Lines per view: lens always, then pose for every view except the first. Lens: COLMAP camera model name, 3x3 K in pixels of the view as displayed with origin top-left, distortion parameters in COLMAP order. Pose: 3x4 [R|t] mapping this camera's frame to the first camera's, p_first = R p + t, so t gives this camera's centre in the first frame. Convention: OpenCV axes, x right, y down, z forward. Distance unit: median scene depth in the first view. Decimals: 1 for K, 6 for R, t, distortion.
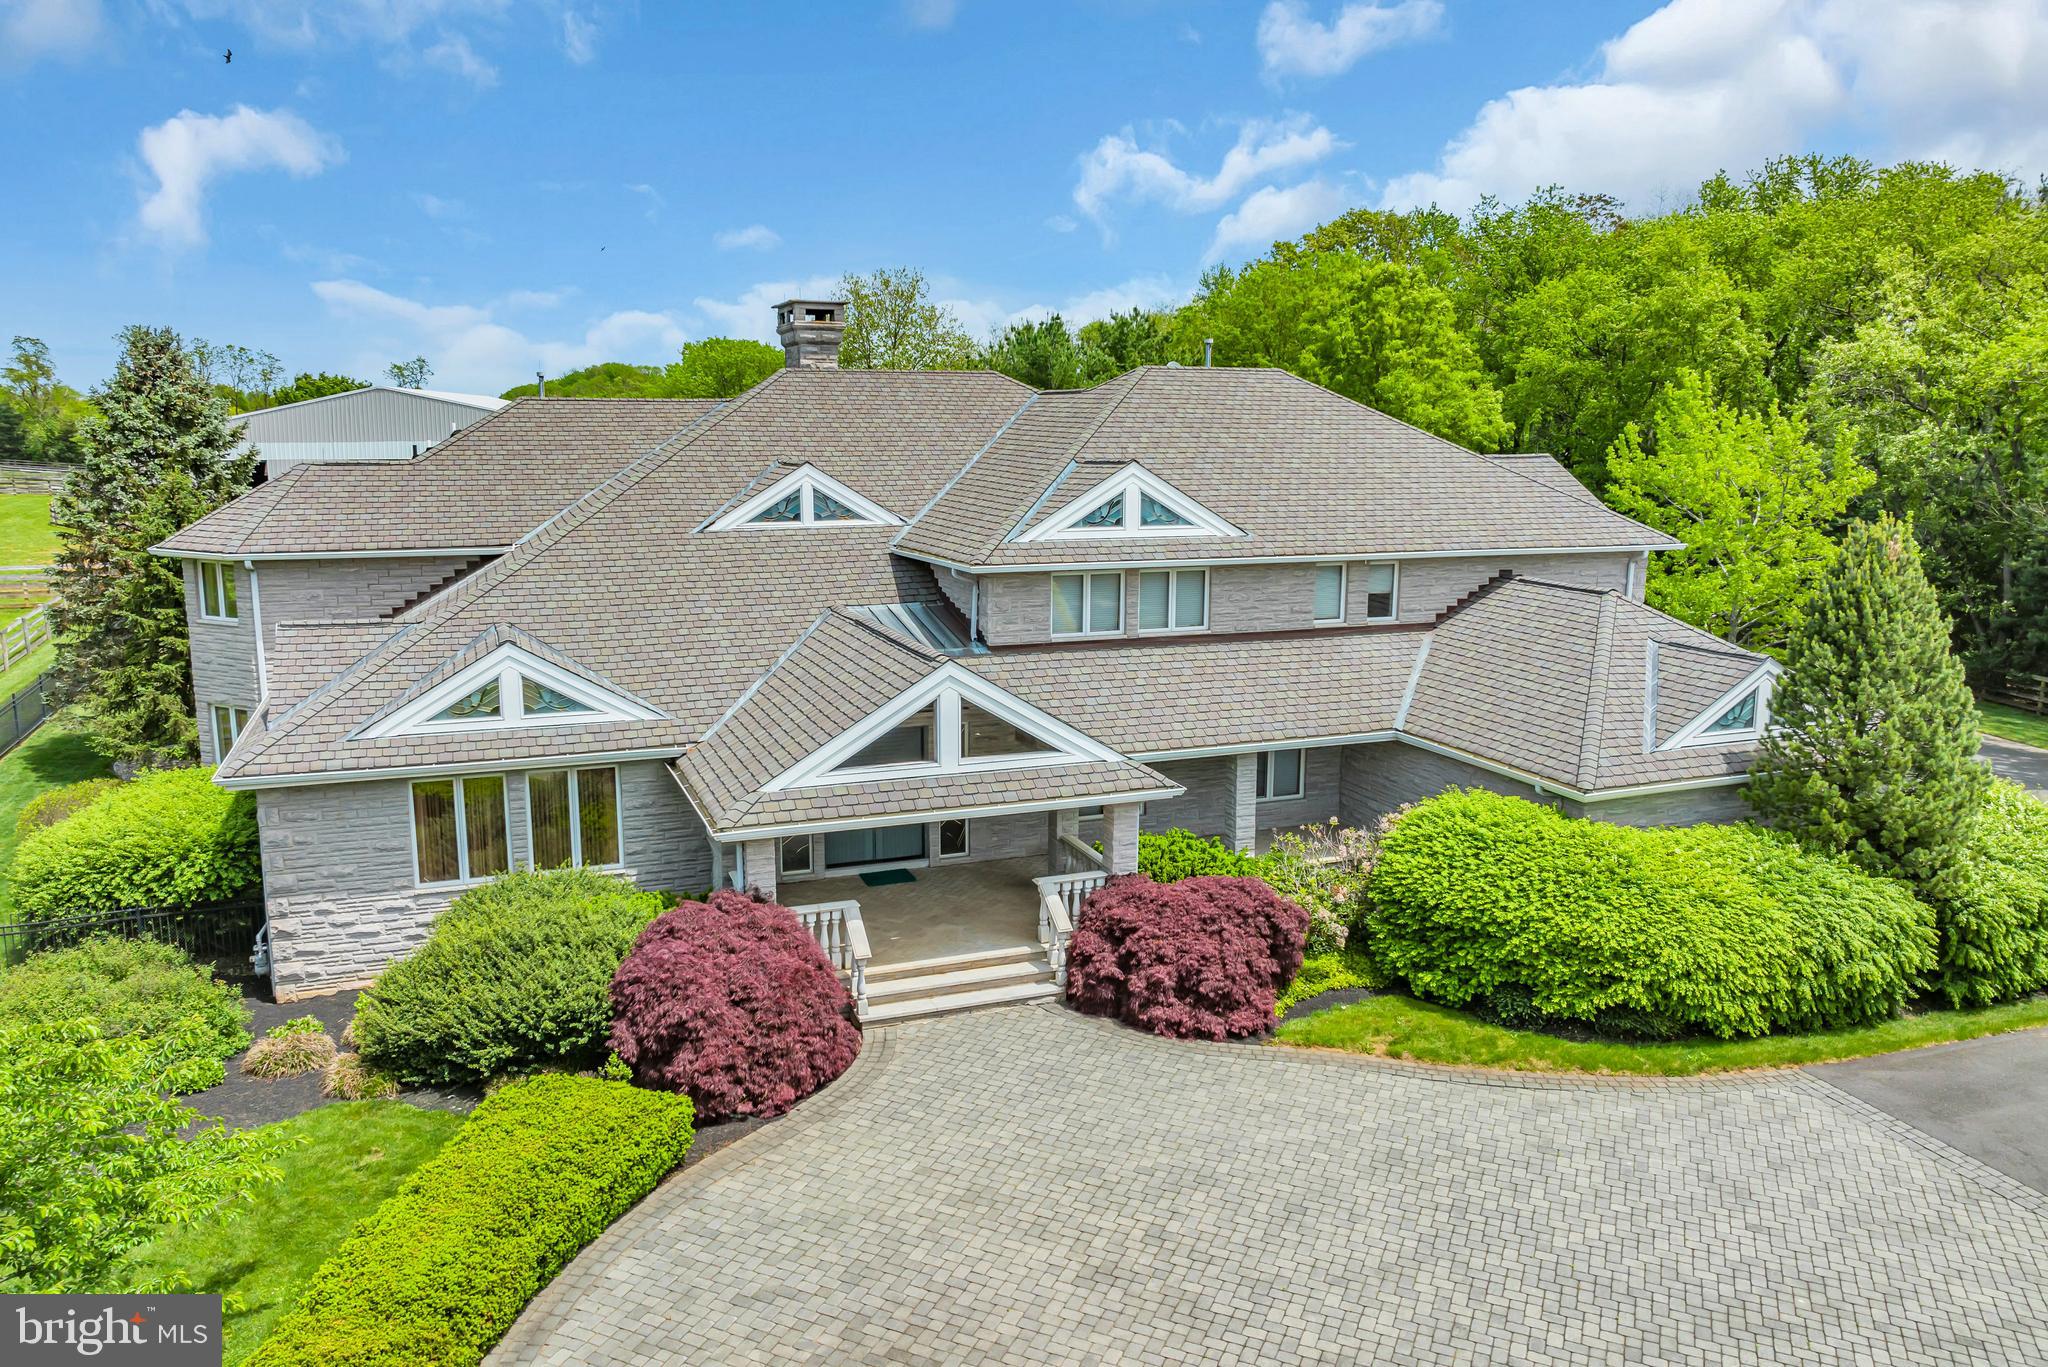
lens RADIAL K [[1449.7, 0, 1020.4], [0, 1449.7, 676.4], [0, 0, 1]] dist [-0.035838, -0.001264]
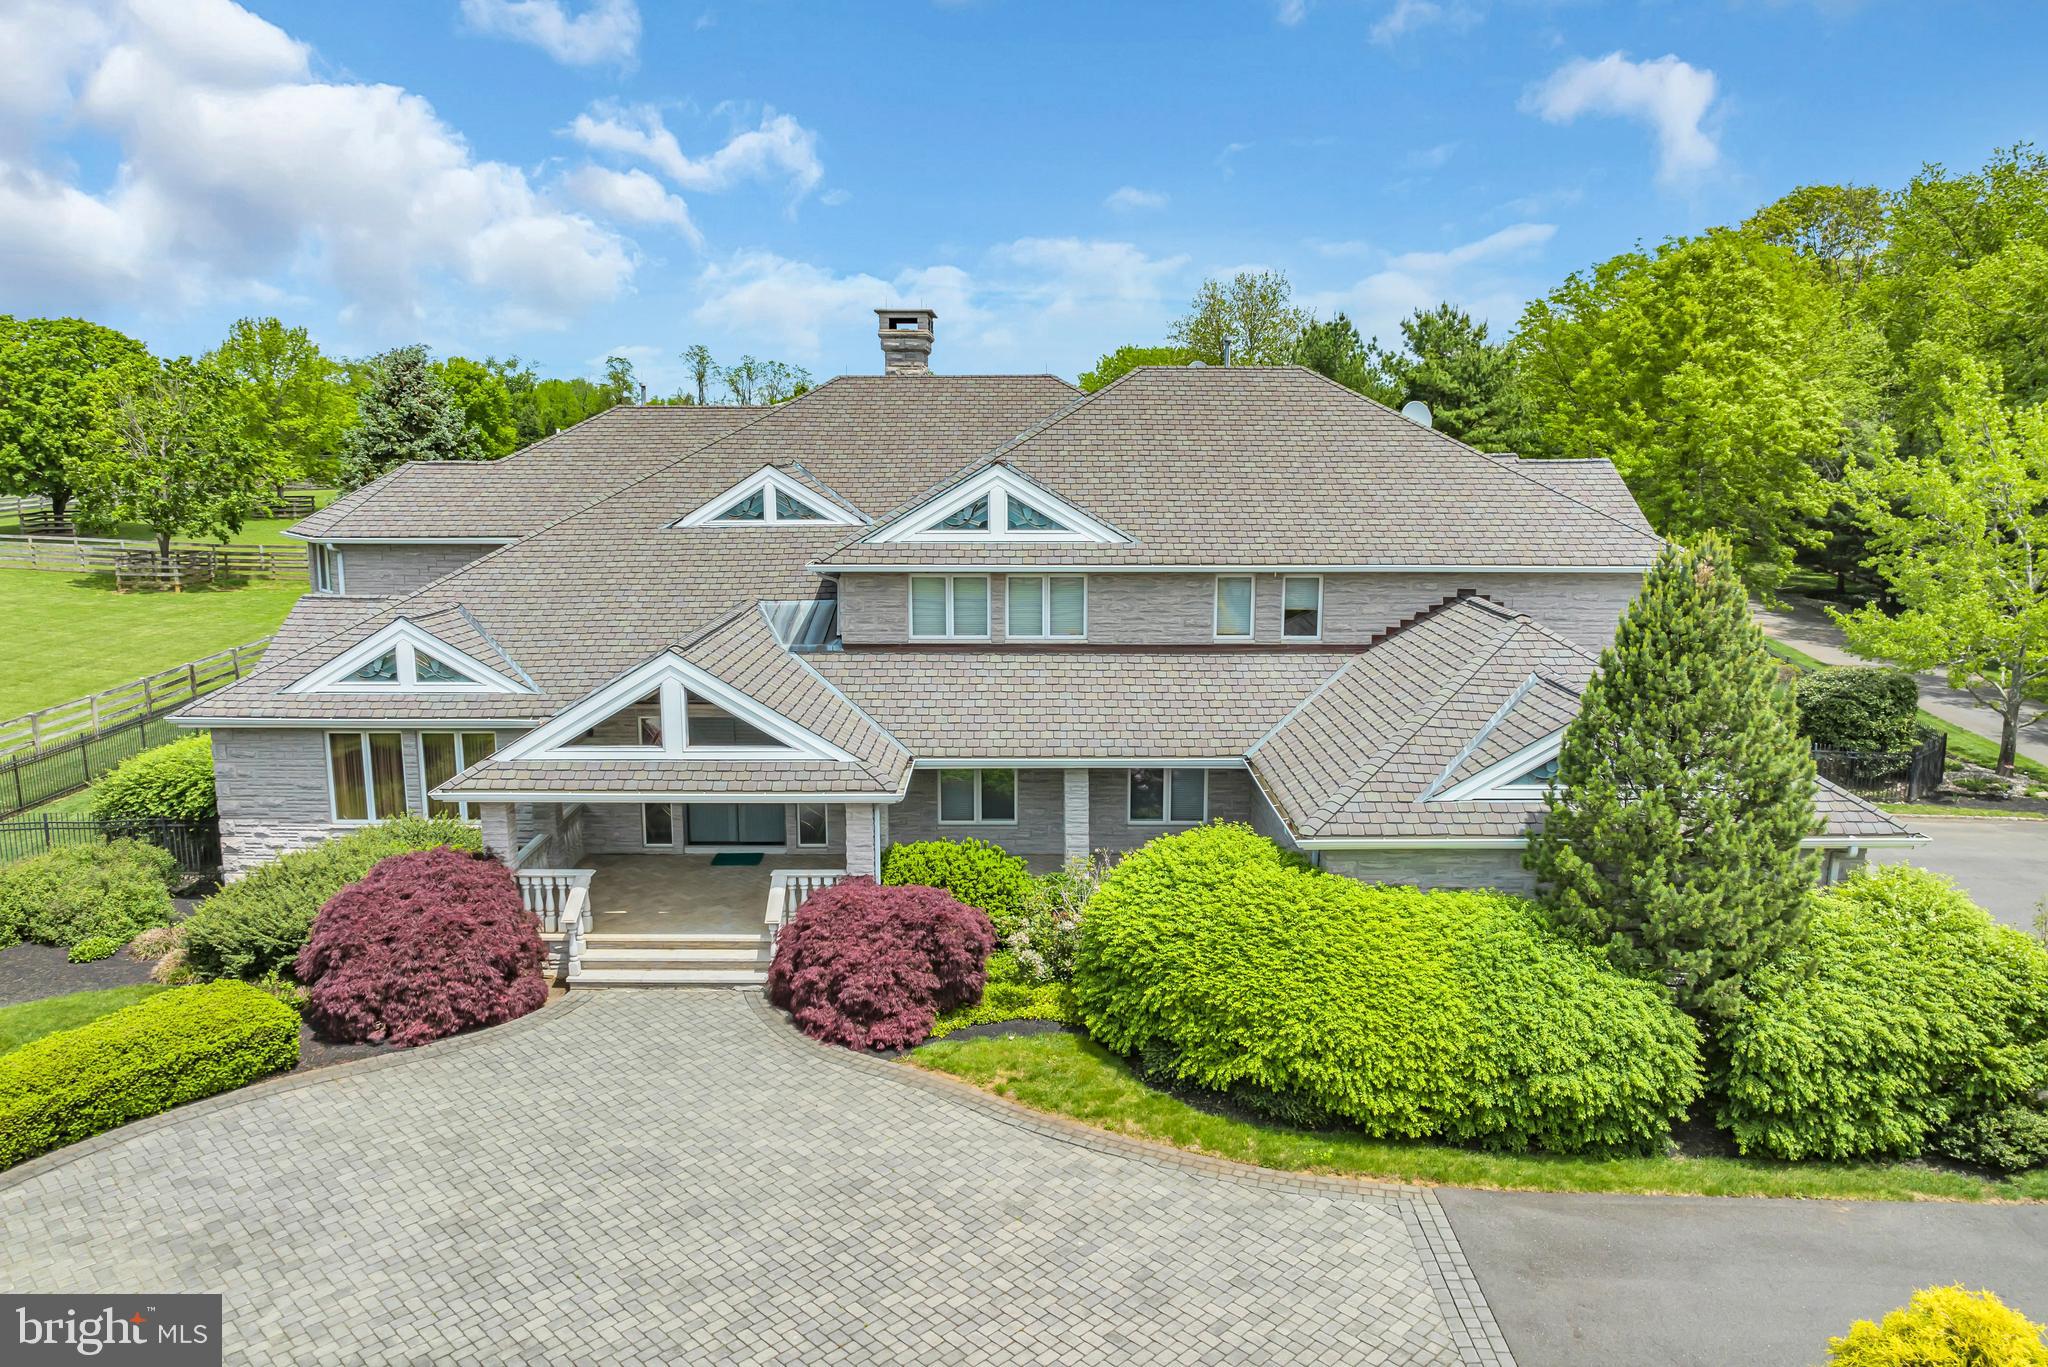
lens RADIAL K [[1449.7, 0, 1020.4], [0, 1449.7, 676.4], [0, 0, 1]] dist [-0.035838, -0.001264]
pose [[0.929928, 0.057005, -0.363296, 0.534231], [-0.058898, 0.998247, 0.005876, -0.013054], [0.362994, 0.015933, 0.931655, 0.108036]]
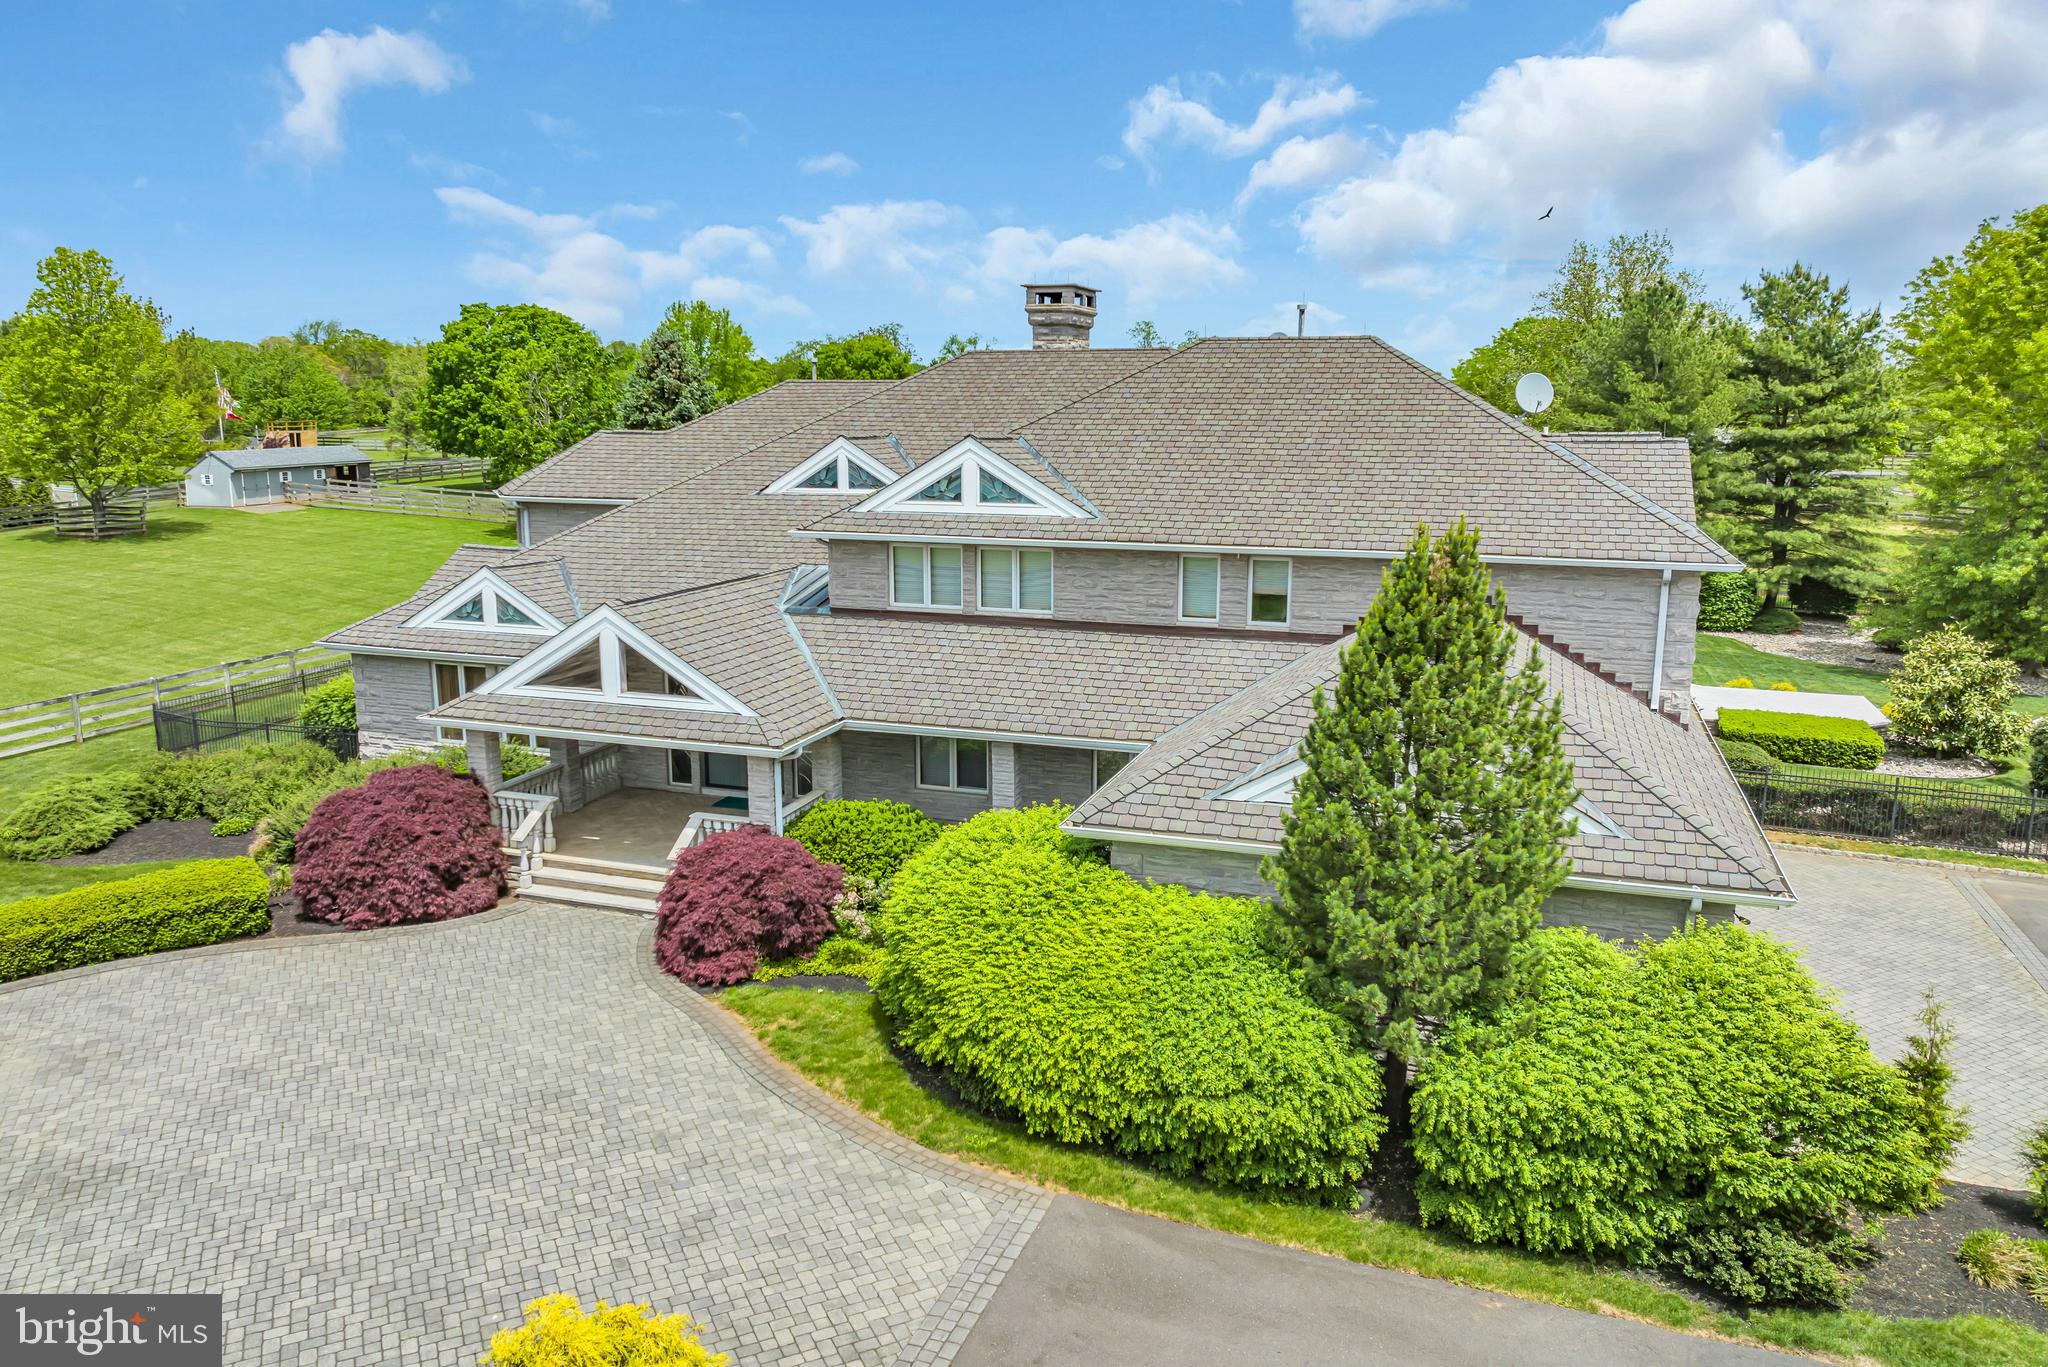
lens RADIAL K [[1449.7, 0, 1020.4], [0, 1449.7, 676.4], [0, 0, 1]] dist [-0.035838, -0.001264]
pose [[0.756819, 0.117439, -0.642988, 0.890761], [-0.111040, 0.992528, 0.050583, -0.045858], [0.644124, 0.033116, 0.764204, 0.313002]]
